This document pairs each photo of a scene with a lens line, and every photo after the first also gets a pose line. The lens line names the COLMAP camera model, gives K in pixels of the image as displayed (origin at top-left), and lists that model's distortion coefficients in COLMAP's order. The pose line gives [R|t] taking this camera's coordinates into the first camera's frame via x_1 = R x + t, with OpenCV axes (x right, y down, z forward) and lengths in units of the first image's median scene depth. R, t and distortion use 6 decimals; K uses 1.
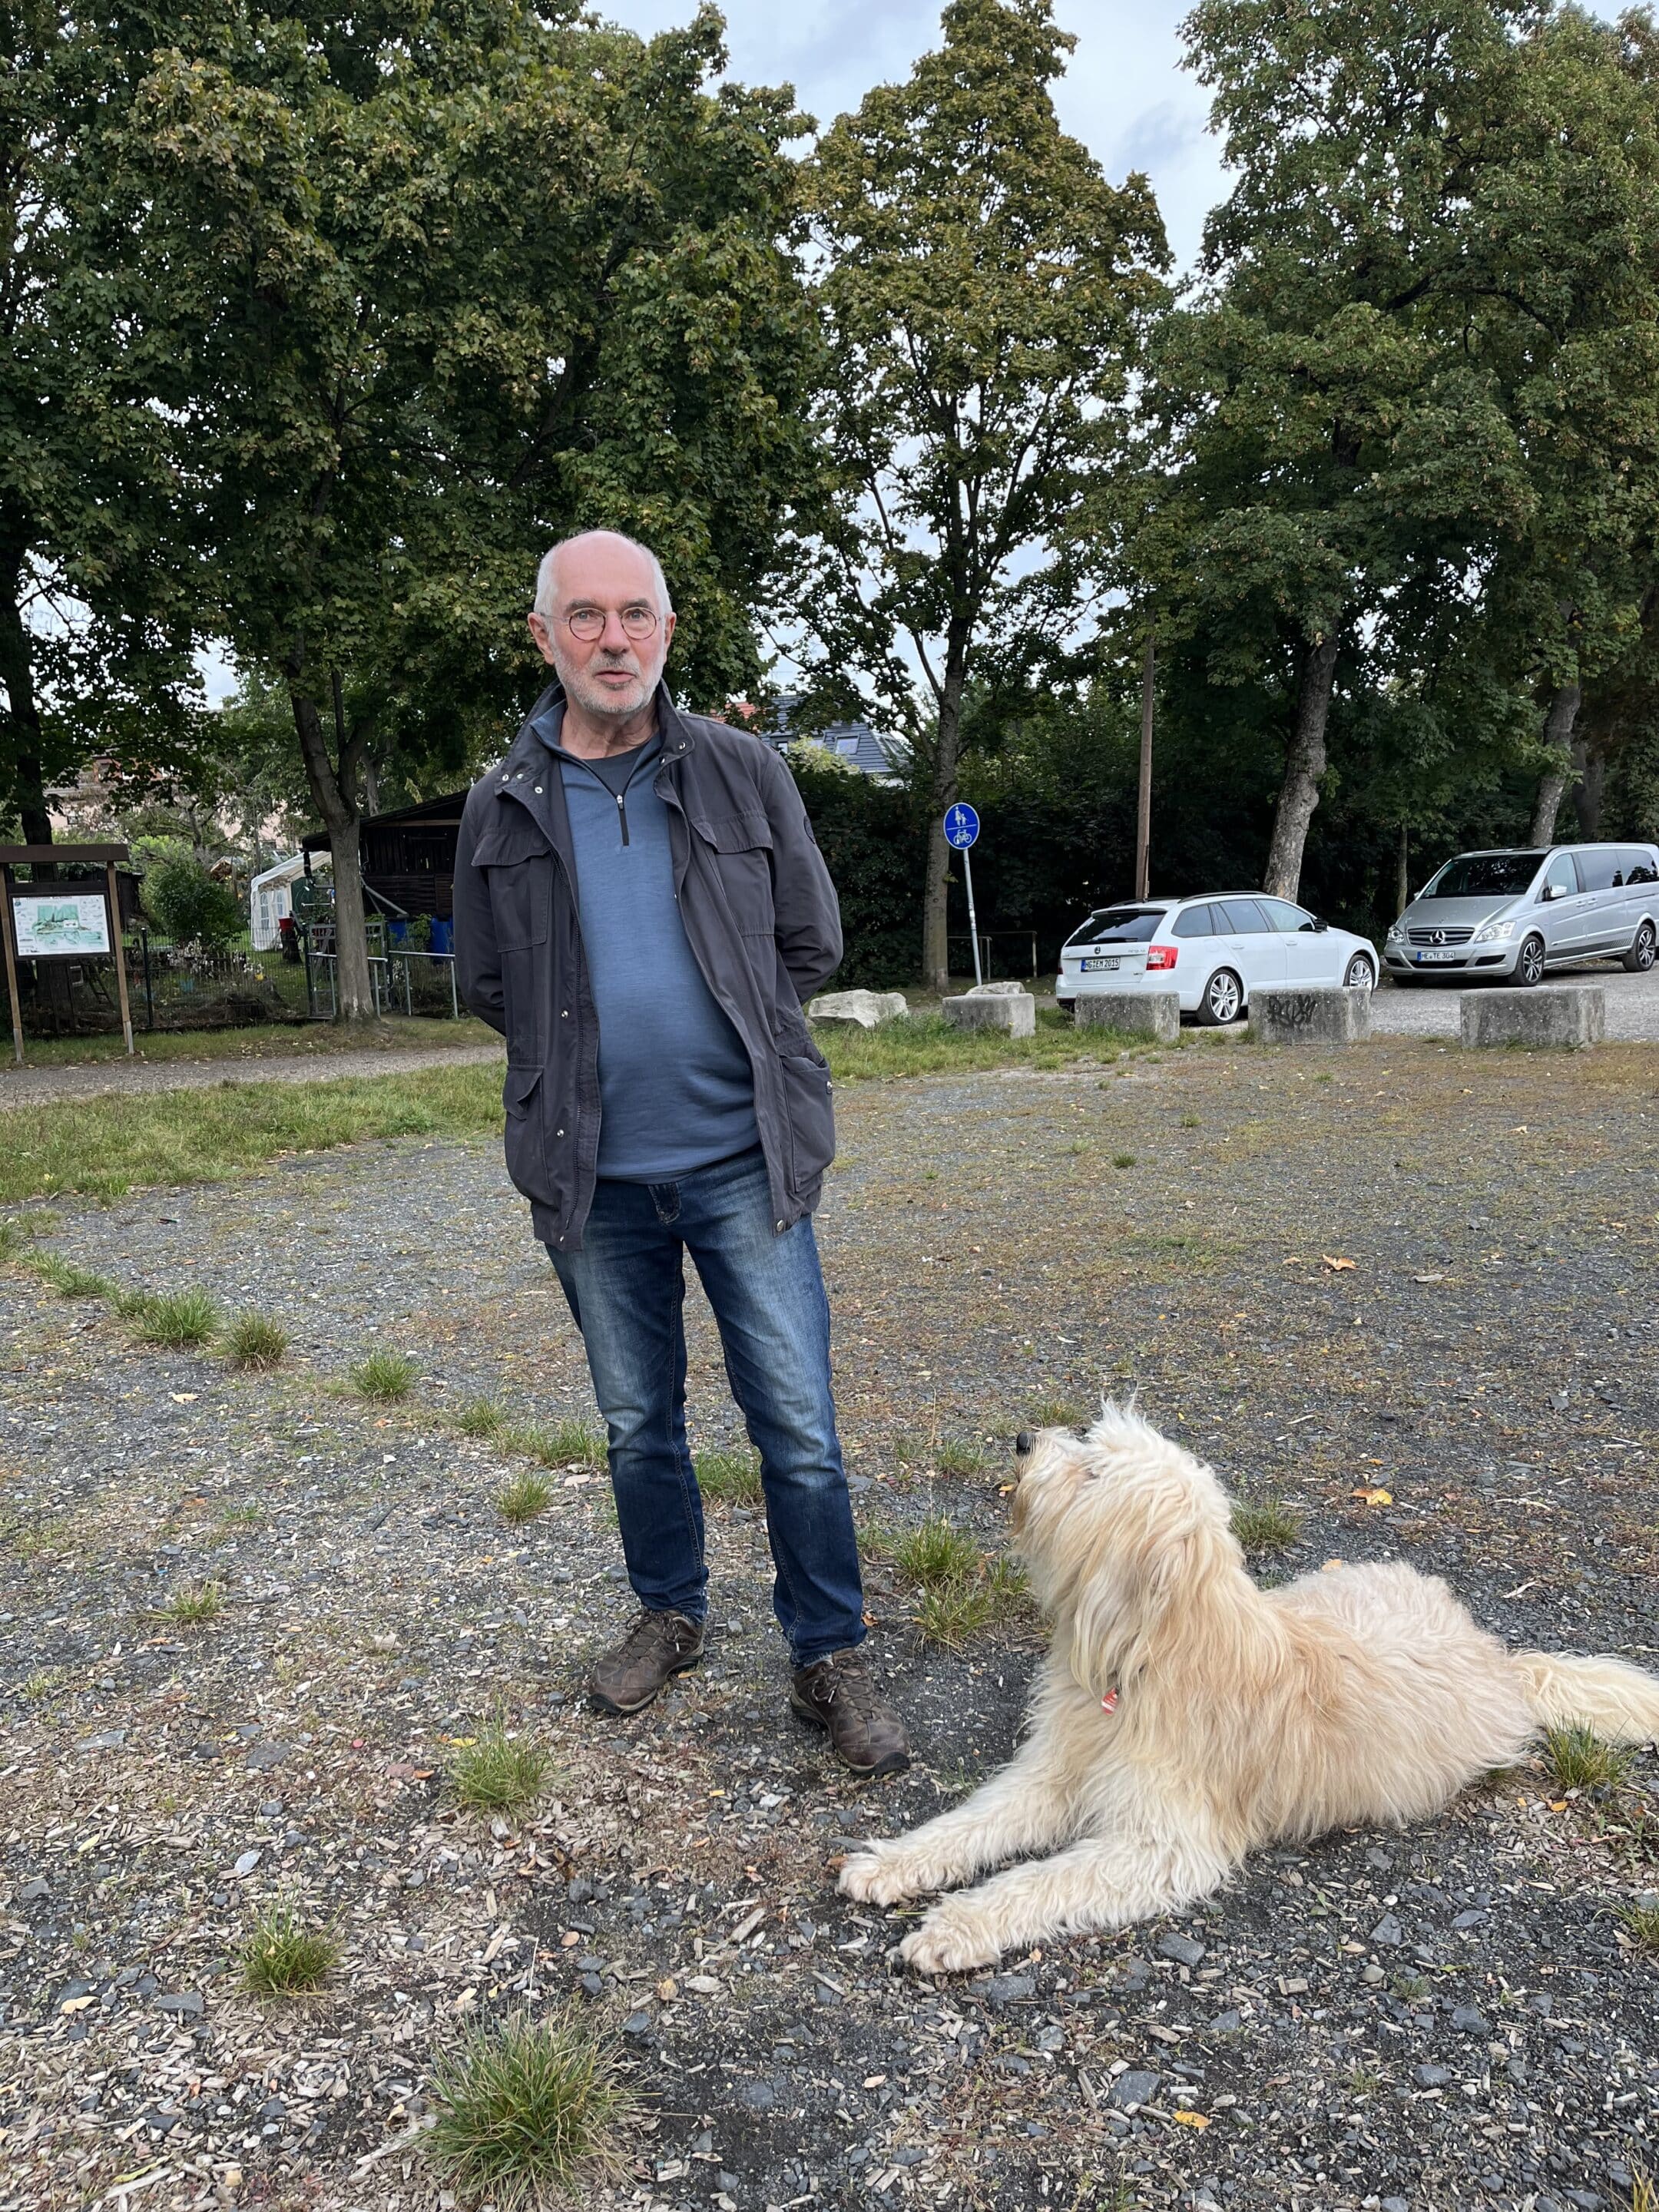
lens RADIAL K [[1558.9, 0, 829.5], [0, 1558.9, 1106.0], [0, 0, 1]] dist [0.116691, -0.137084]
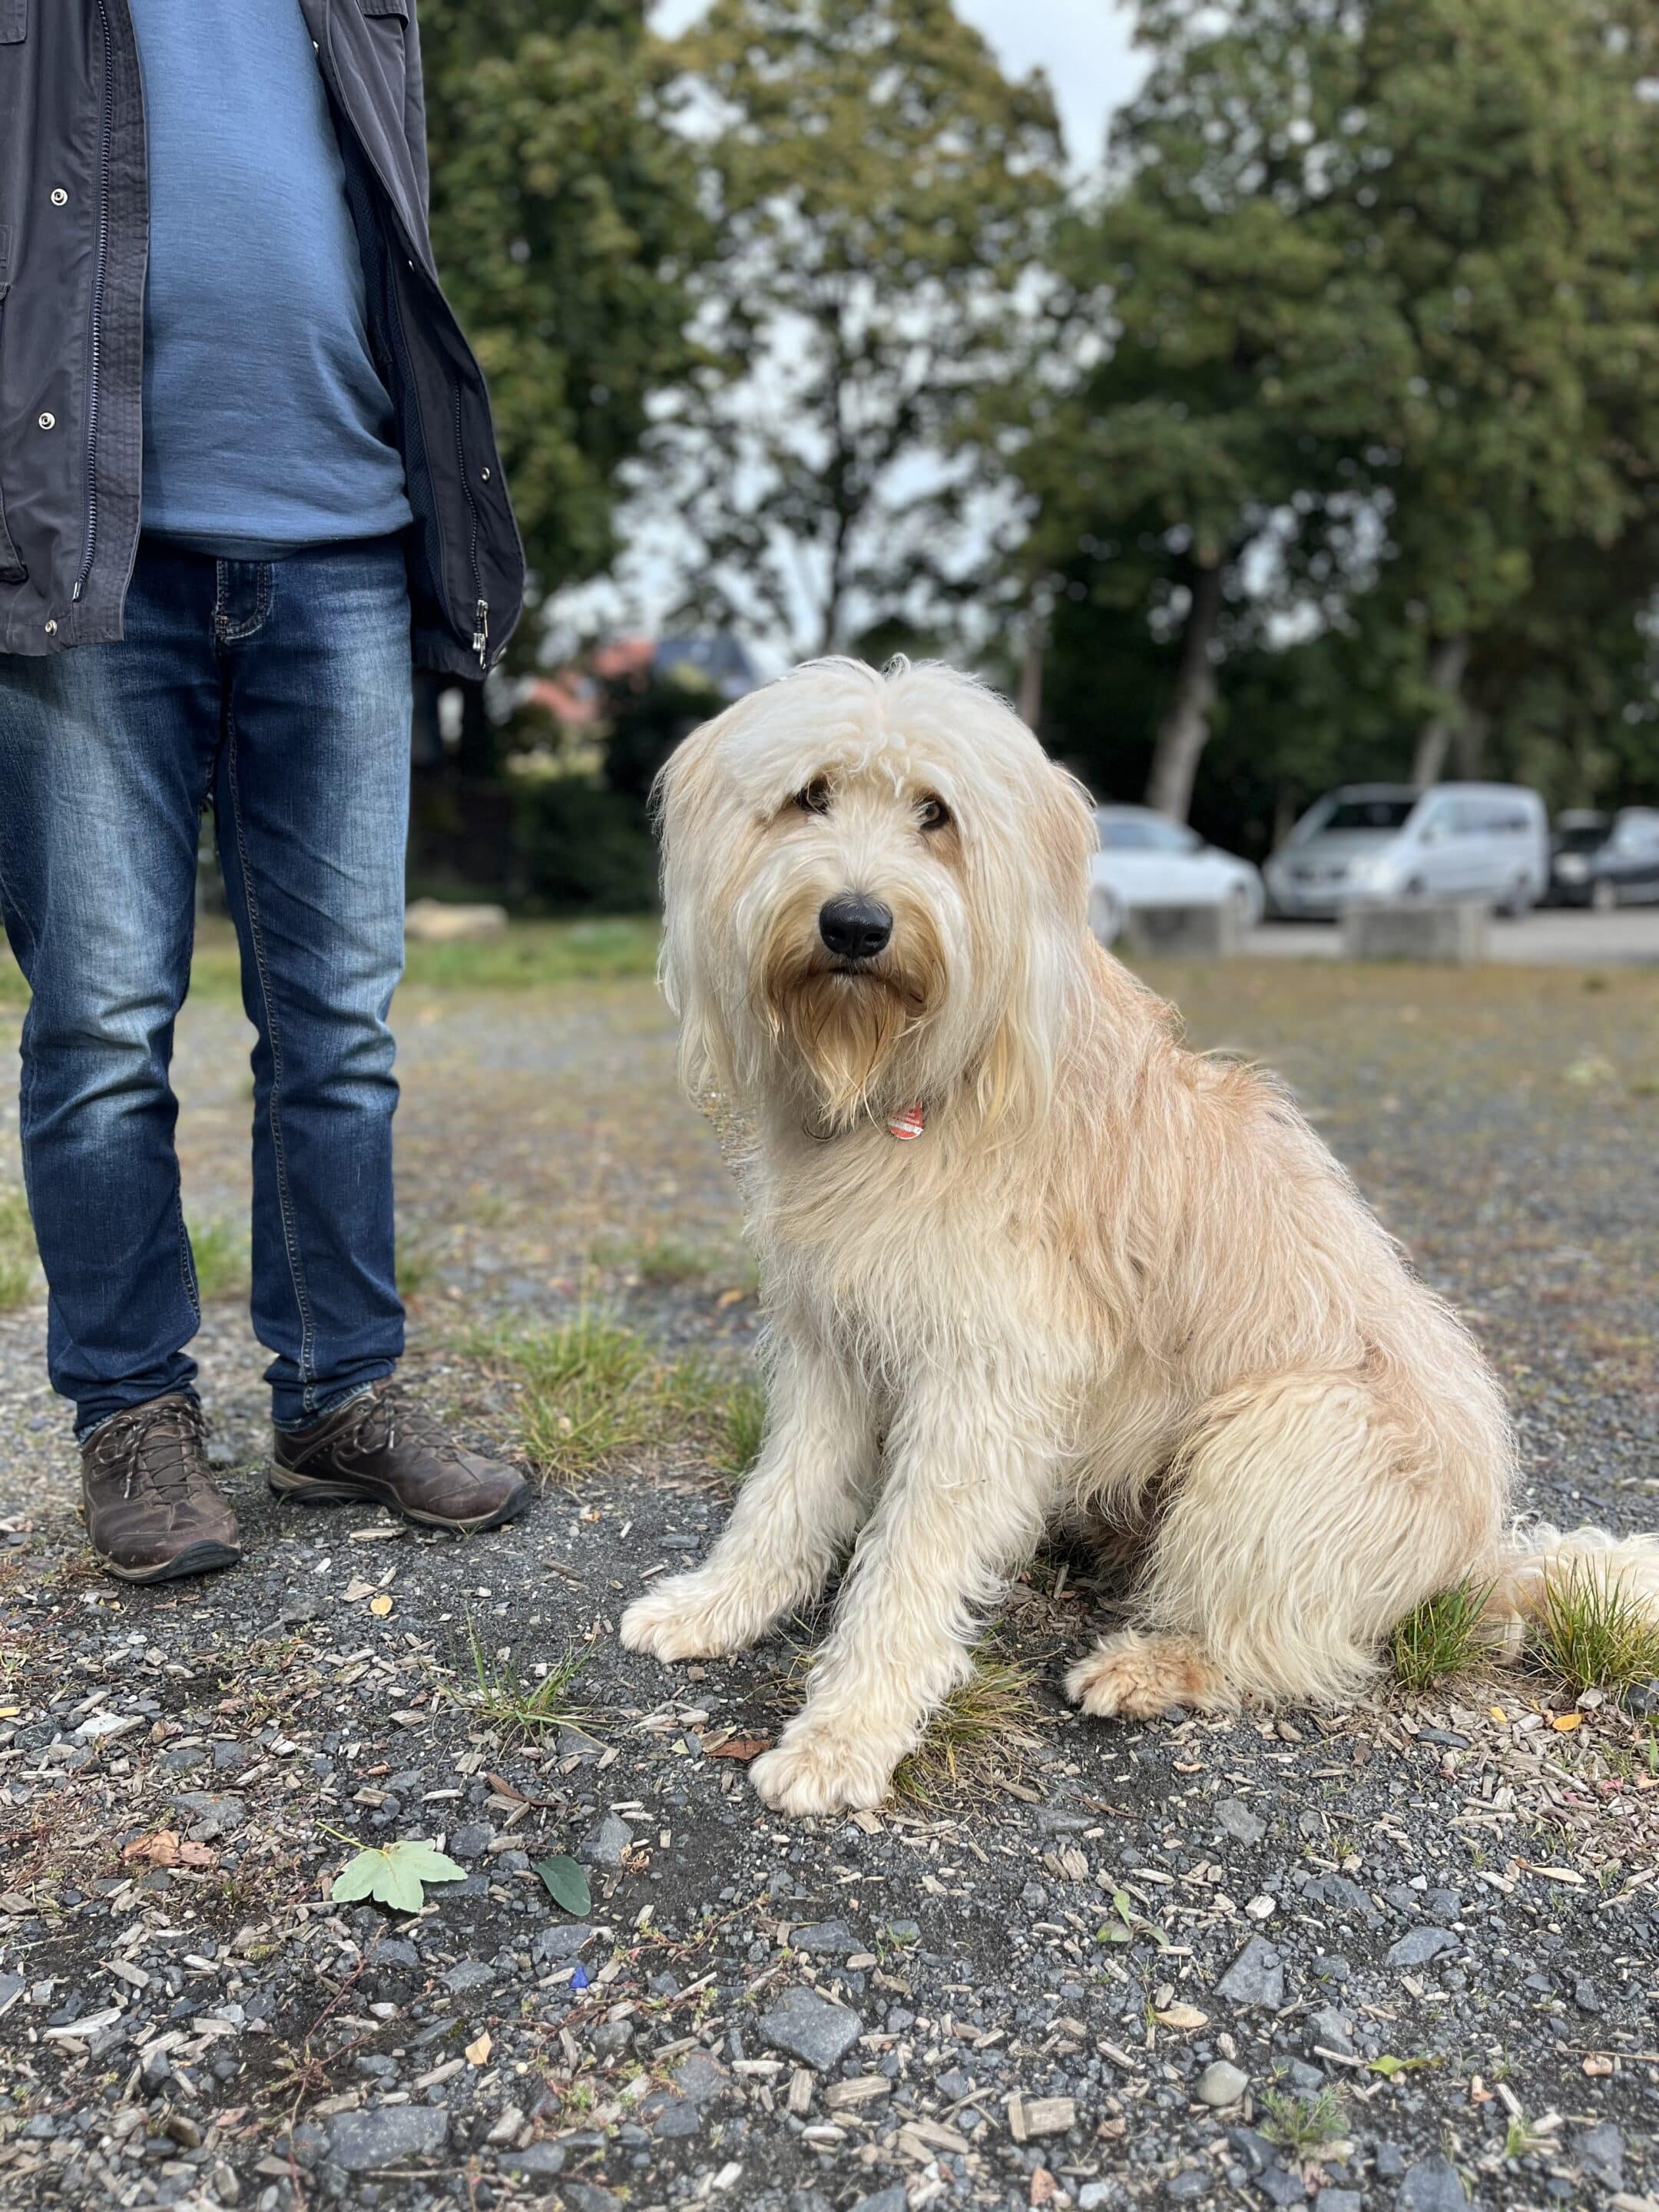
lens RADIAL K [[1558.9, 0, 829.5], [0, 1558.9, 1106.0], [0, 0, 1]] dist [0.116691, -0.137084]
pose [[0.996943, 0.025695, 0.073786, 0.161309], [-0.027432, 0.999368, 0.022621, 0.222960], [-0.073158, -0.024575, 0.997018, 0.481121]]
